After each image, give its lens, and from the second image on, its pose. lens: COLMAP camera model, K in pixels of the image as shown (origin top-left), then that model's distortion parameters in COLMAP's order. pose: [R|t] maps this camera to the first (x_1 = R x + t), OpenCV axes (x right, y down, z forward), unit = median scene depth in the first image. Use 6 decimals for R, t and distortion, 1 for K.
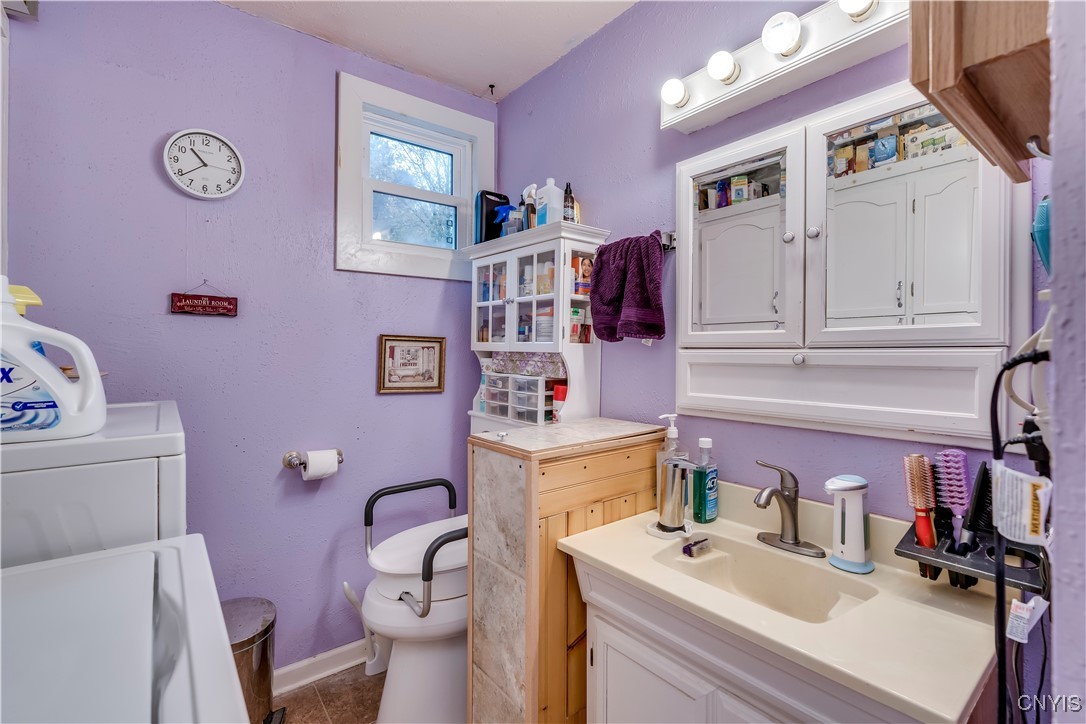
lens RADIAL K [[491.0, 0, 544.8], [0, 491.0, 357.3], [0, 0, 1]] dist [-0.008070, 0.000283]
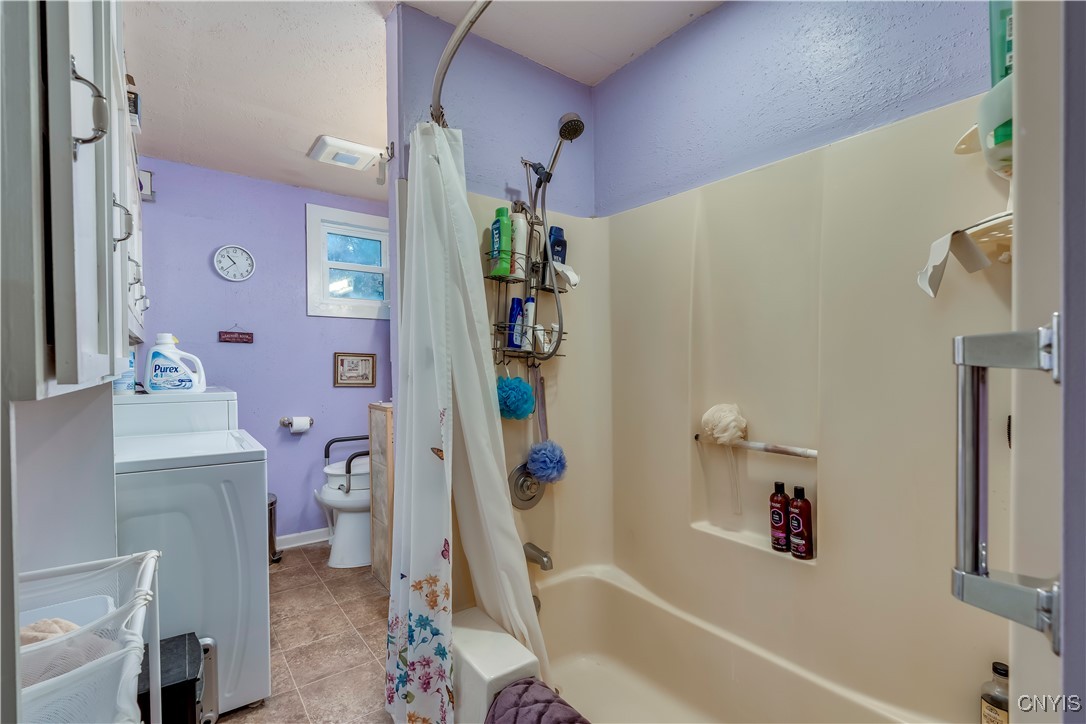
lens RADIAL K [[492.5, 0, 539.8], [0, 492.5, 390.1], [0, 0, 1]] dist [-0.002105, 0.000132]
pose [[0.999605, 0.003187, -0.027907, 0.515105], [-0.002005, 0.999104, 0.042282, 0.013635], [0.028017, -0.042209, 0.998716, -0.848852]]
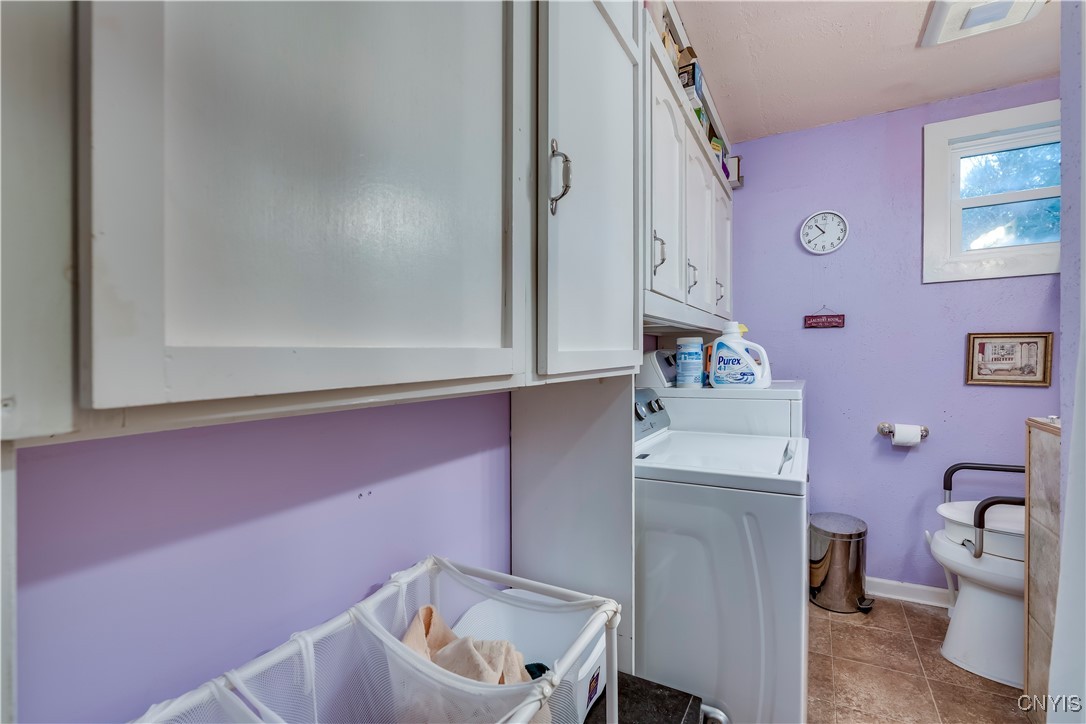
lens RADIAL K [[497.4, 0, 541.1], [0, 497.4, 372.0], [0, 0, 1]] dist [-0.002279, -0.000096]
pose [[0.389623, 0.019158, -0.920775, 0.413044], [0.009639, 0.999644, 0.024877, 0.007089], [0.920924, -0.018568, 0.389299, -0.449391]]
